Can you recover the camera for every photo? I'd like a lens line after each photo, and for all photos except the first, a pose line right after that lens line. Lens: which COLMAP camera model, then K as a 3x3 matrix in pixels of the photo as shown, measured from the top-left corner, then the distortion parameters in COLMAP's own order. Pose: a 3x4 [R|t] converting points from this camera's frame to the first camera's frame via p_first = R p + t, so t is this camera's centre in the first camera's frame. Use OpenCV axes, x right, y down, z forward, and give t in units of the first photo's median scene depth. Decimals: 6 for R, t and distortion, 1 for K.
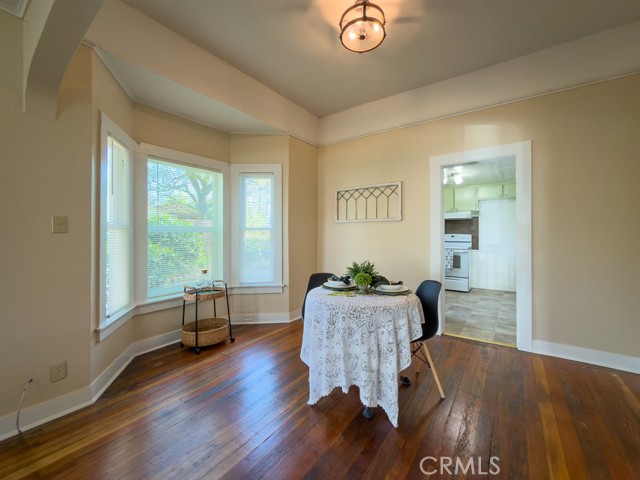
lens RADIAL K [[262.4, 0, 320.6], [0, 262.4, 235.6], [0, 0, 1]] dist [-0.001581, -0.000188]
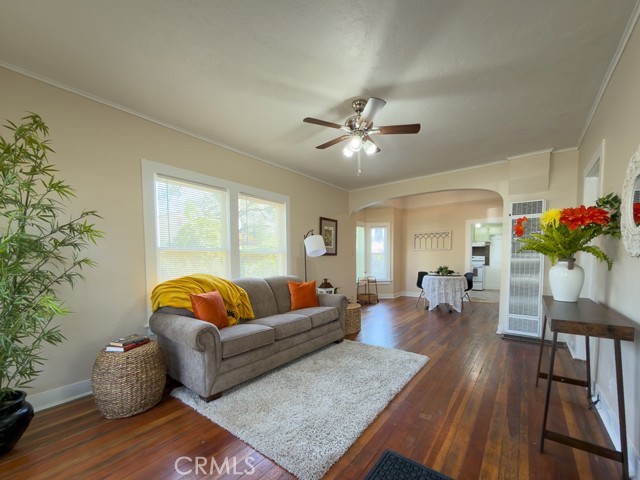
lens RADIAL K [[268.8, 0, 313.4], [0, 268.8, 270.8], [0, 0, 1]] dist [0.000653, -0.000055]
pose [[0.998882, -0.001408, -0.047253, -0.669335], [0.003594, 0.998926, 0.046205, 0.008793], [0.047137, -0.046323, 0.997814, -1.176733]]
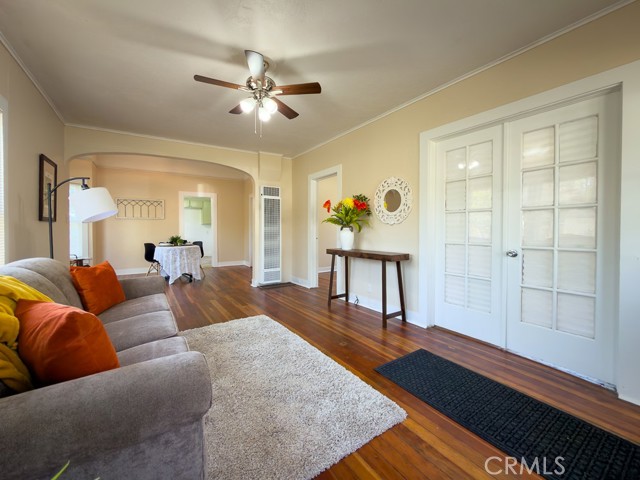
lens RADIAL K [[262.4, 0, 320.6], [0, 262.4, 235.6], [0, 0, 1]] dist [-0.001581, -0.000188]
pose [[0.346814, -0.026825, 0.937550, -1.145968], [0.003582, 0.999622, 0.027276, 0.017902], [-0.937927, -0.006101, 0.346779, -0.821250]]
